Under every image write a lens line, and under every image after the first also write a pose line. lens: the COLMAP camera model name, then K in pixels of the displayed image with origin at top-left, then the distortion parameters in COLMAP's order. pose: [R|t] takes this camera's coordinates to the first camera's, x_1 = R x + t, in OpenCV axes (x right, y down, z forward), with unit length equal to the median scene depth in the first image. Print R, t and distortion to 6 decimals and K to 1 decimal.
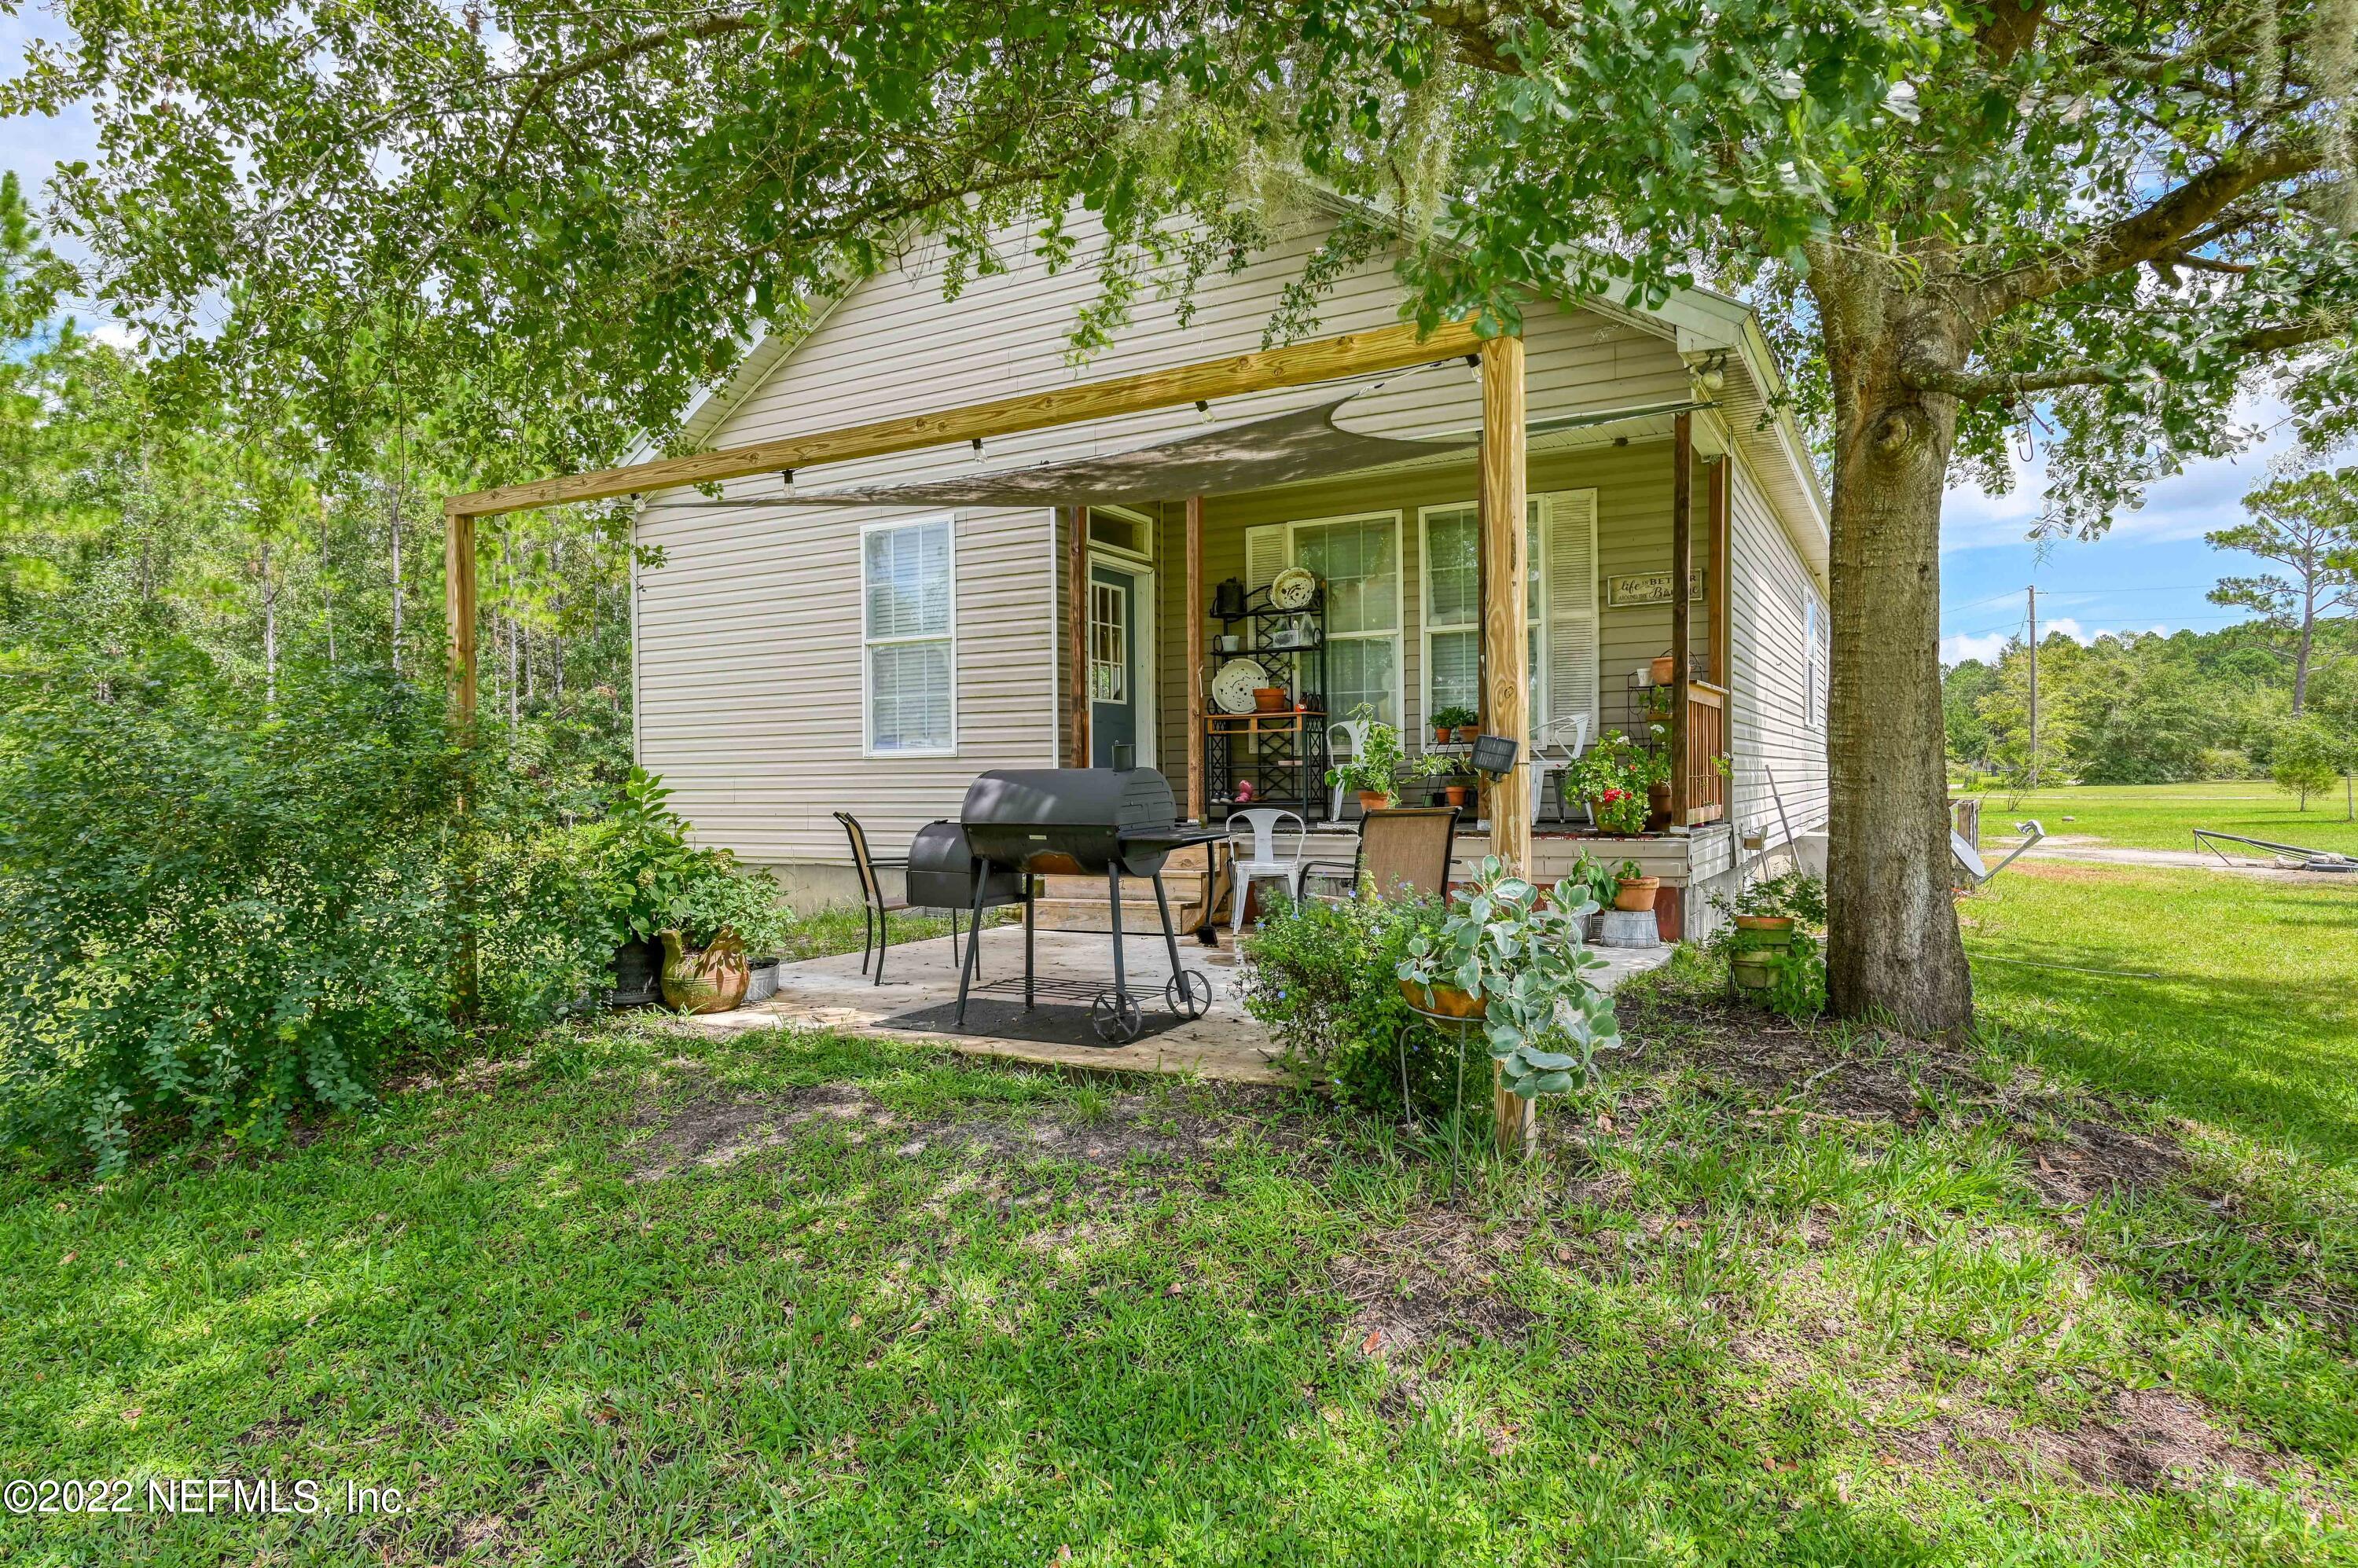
lens RADIAL K [[1363.1, 0, 1178.3], [0, 1363.1, 792.7], [0, 0, 1]] dist [0.003502, 0.000888]
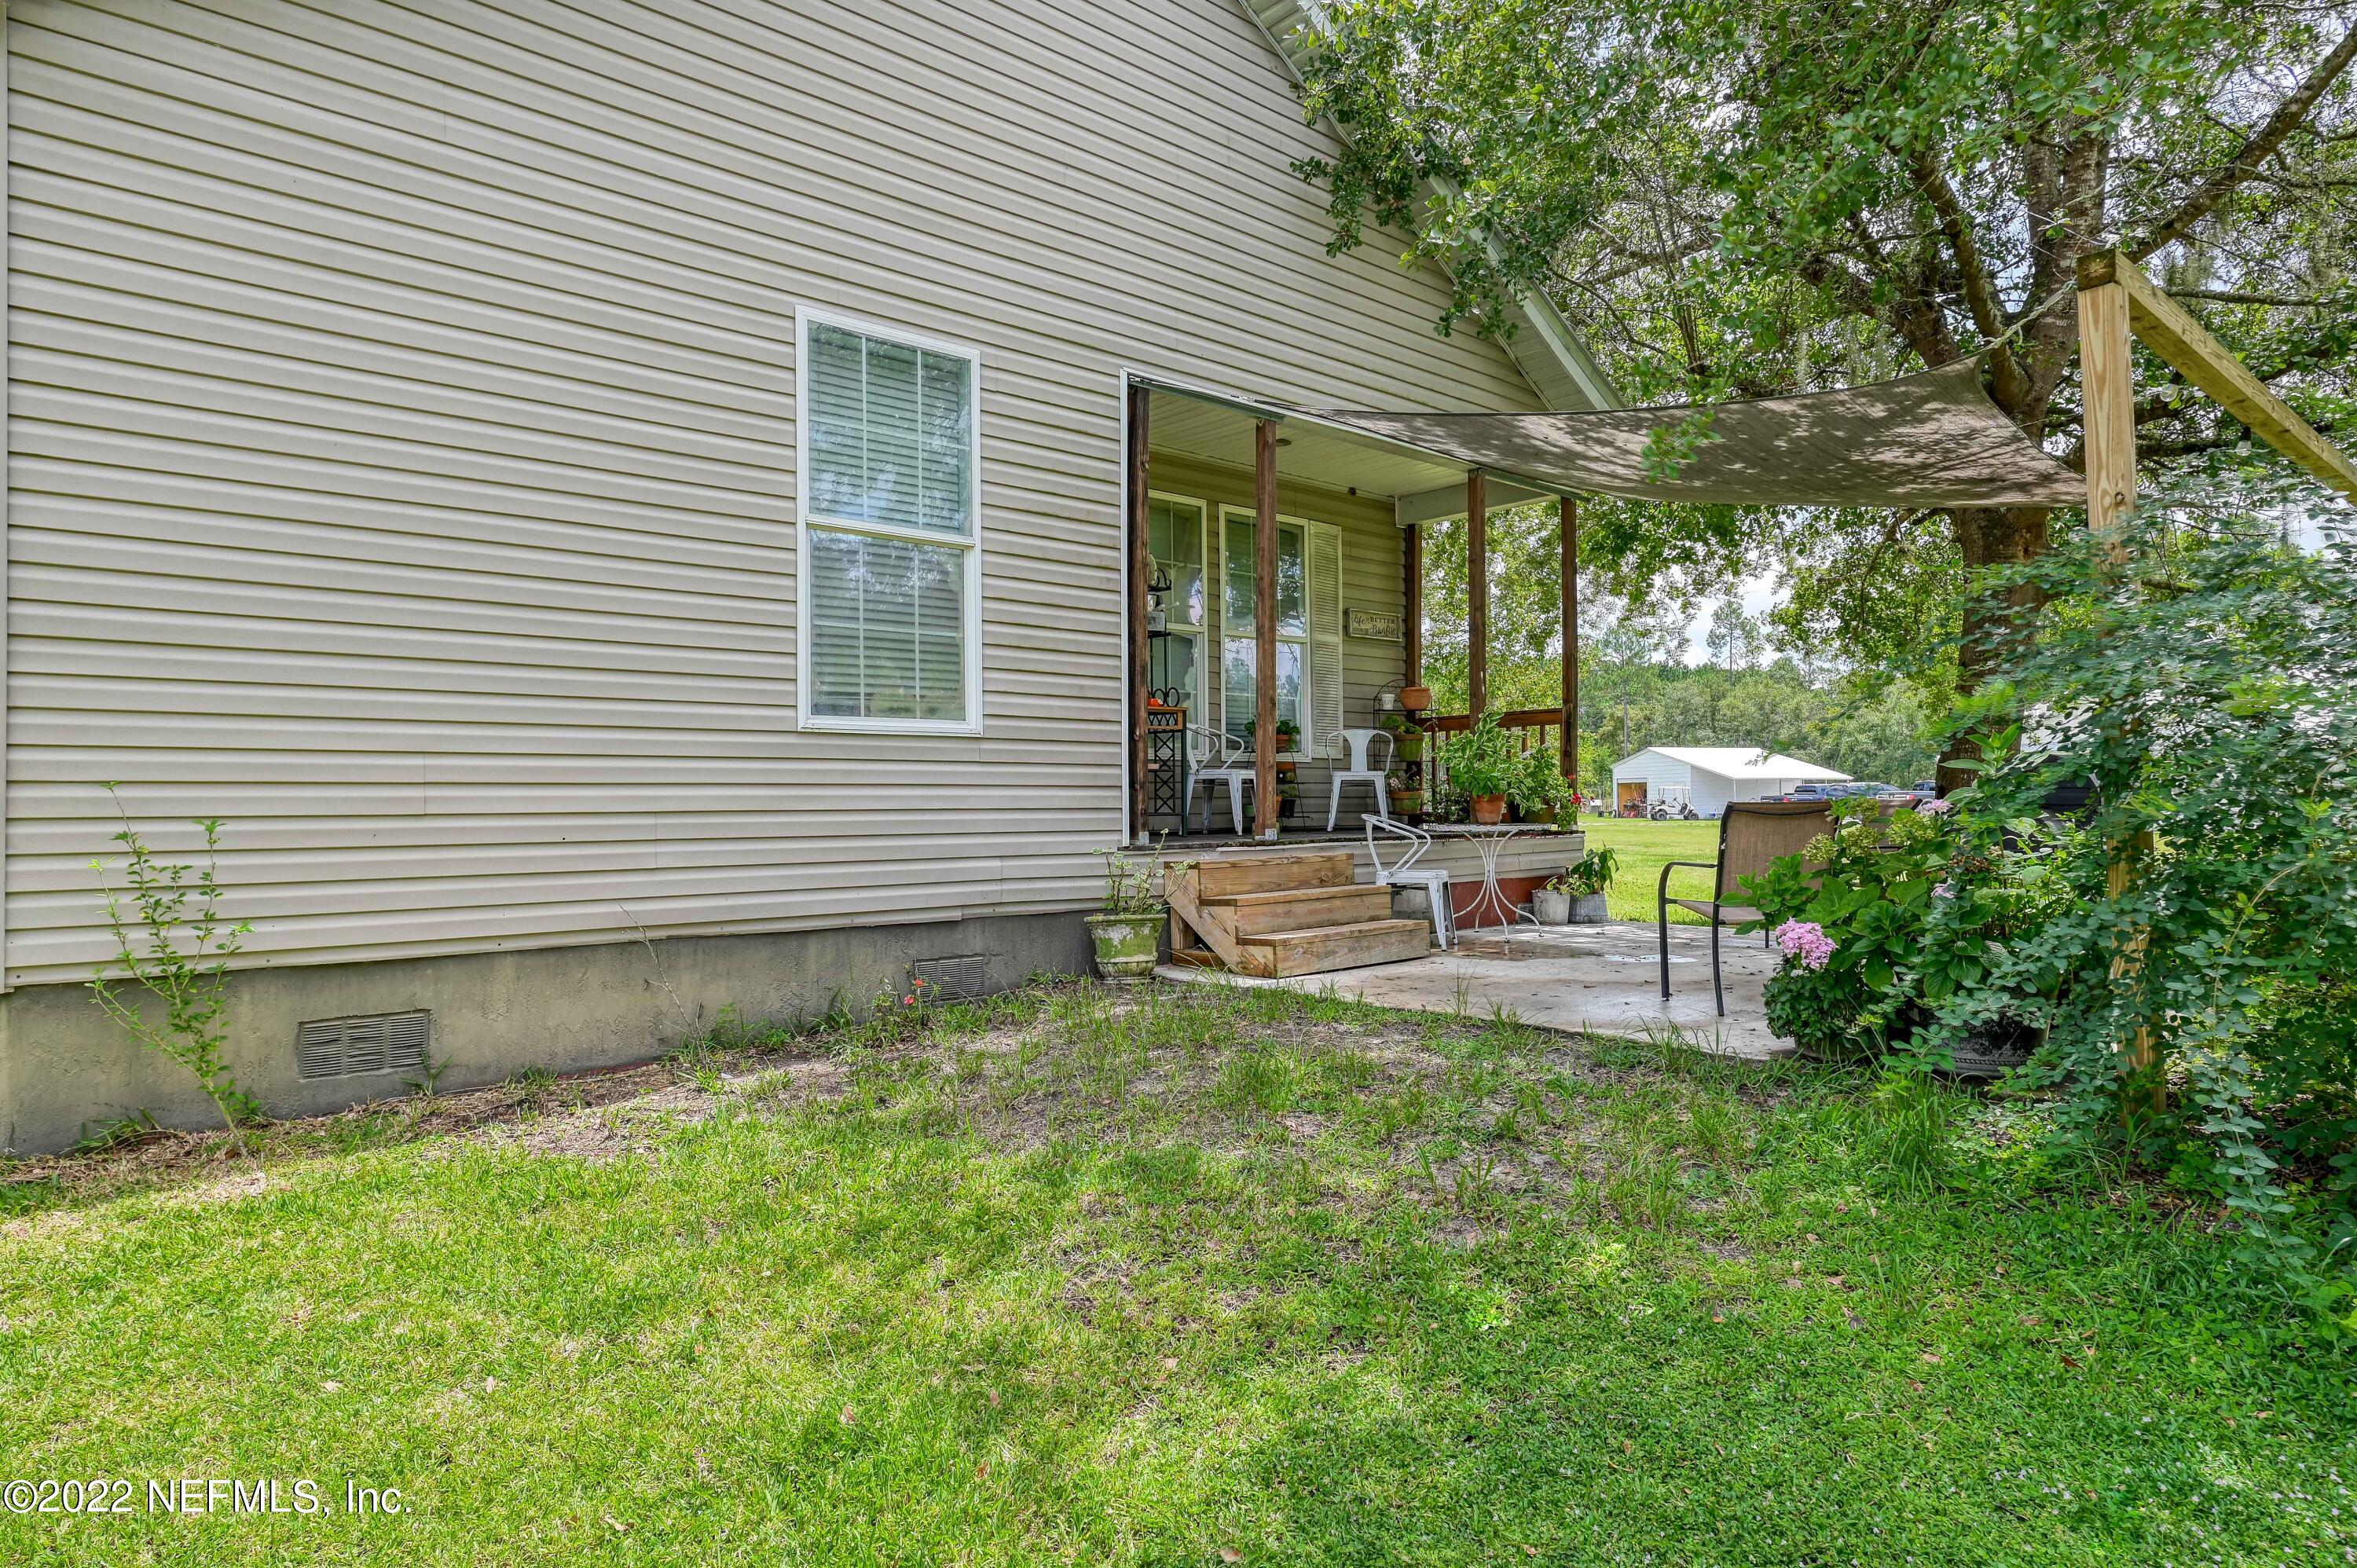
lens RADIAL K [[1362.4, 0, 1177.8], [0, 1362.4, 792.7], [0, 0, 1]] dist [0.003502, 0.000888]
pose [[0.331765, 0.016545, 0.943217, -0.726394], [0.006177, 0.999787, -0.019710, 0.011712], [-0.943342, 0.012365, 0.331592, 0.711987]]
